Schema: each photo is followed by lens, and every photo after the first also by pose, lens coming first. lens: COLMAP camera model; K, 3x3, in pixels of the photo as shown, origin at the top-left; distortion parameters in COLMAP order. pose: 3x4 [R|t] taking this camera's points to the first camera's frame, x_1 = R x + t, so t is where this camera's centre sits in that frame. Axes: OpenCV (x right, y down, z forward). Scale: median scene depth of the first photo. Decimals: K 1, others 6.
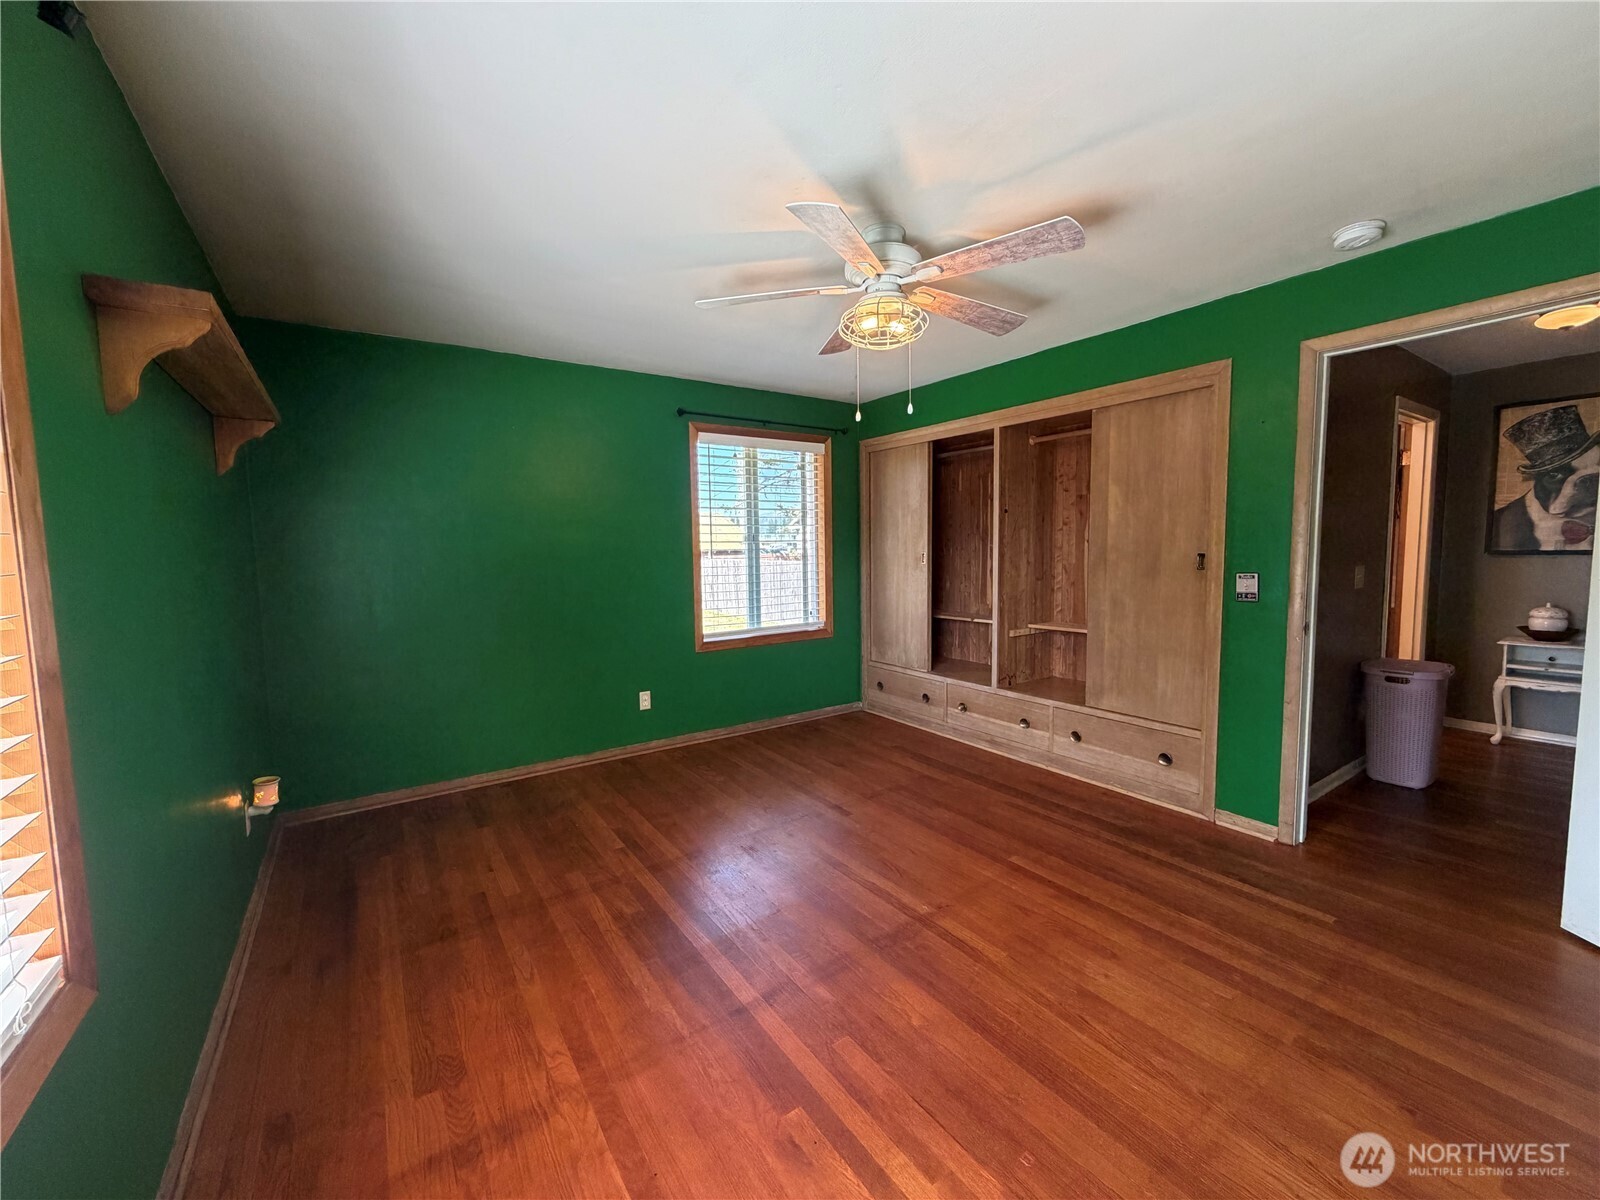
lens RADIAL K [[637.9, 0, 794.5], [0, 637.9, 600.2], [0, 0, 1]] dist [-0.002646, -0.000300]
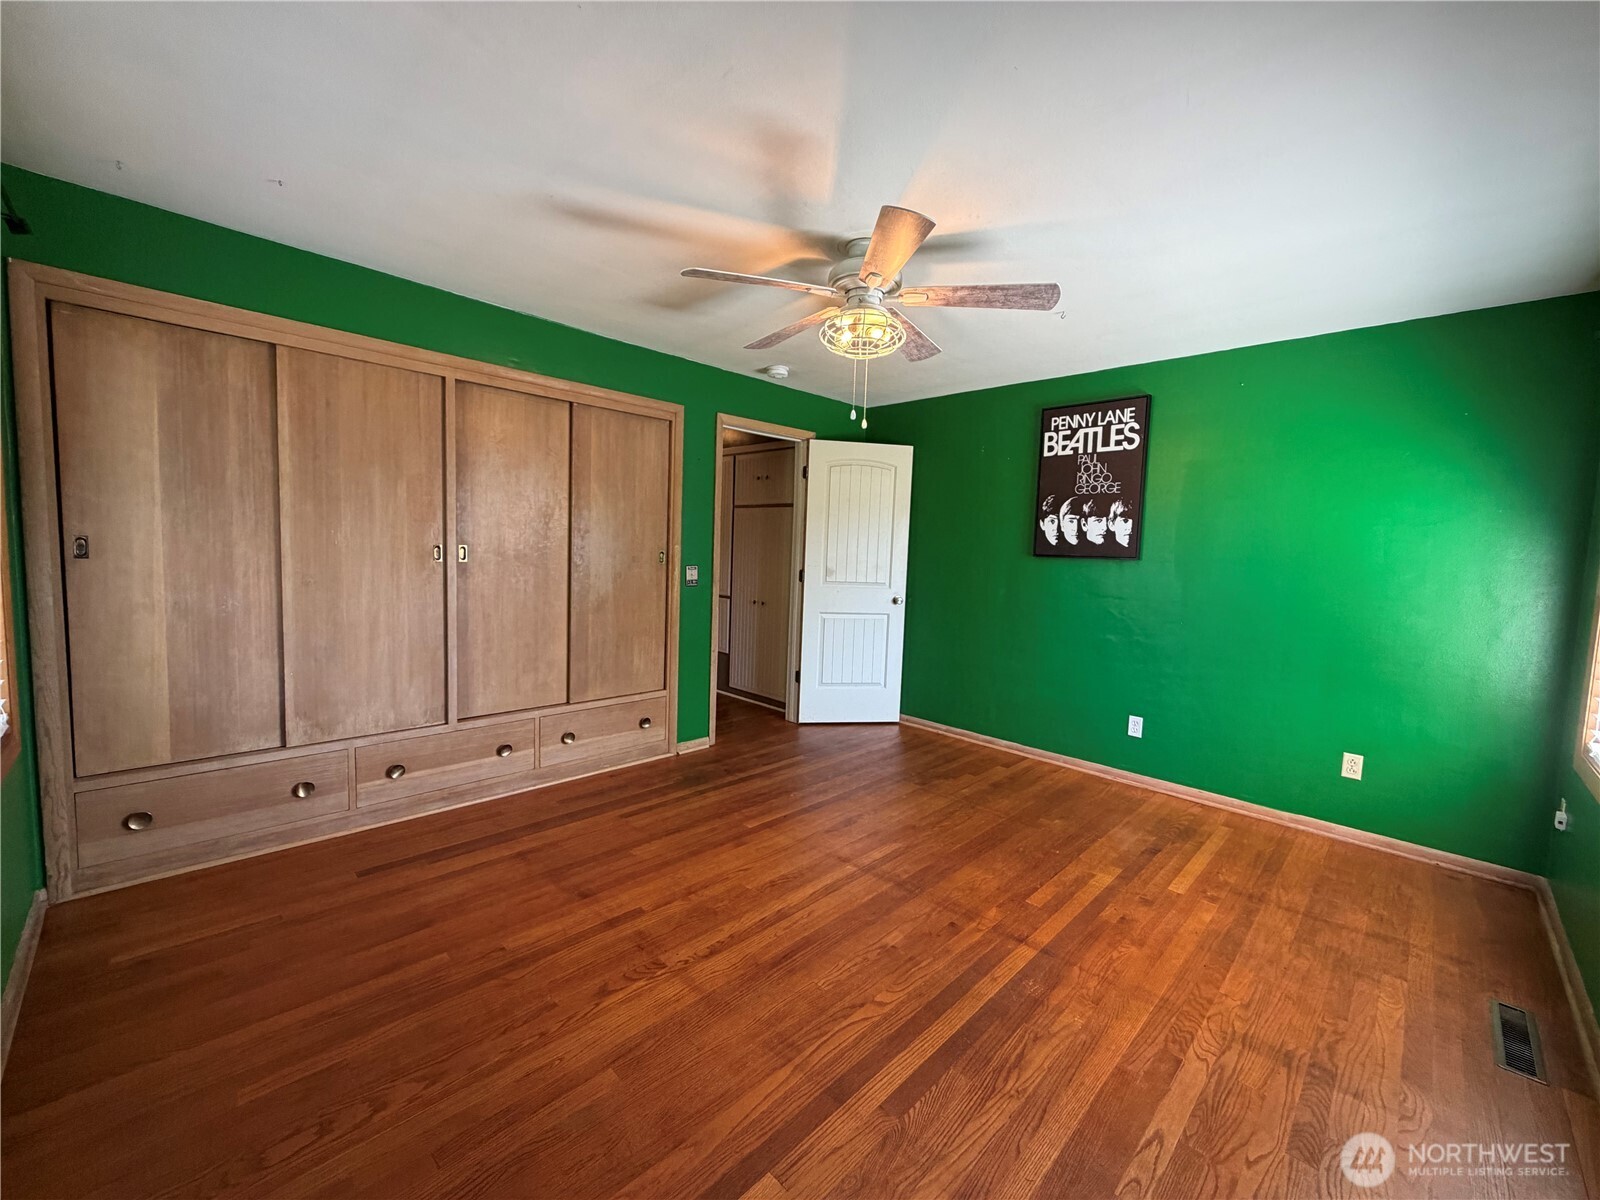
lens RADIAL K [[637.9, 0, 793.5], [0, 637.9, 599.2], [0, 0, 1]] dist [-0.002646, -0.000300]
pose [[-0.190250, -0.071732, 0.979112, -0.649594], [0.048373, 0.995431, 0.082326, -0.068986], [-0.980543, 0.063025, -0.185911, 0.971388]]
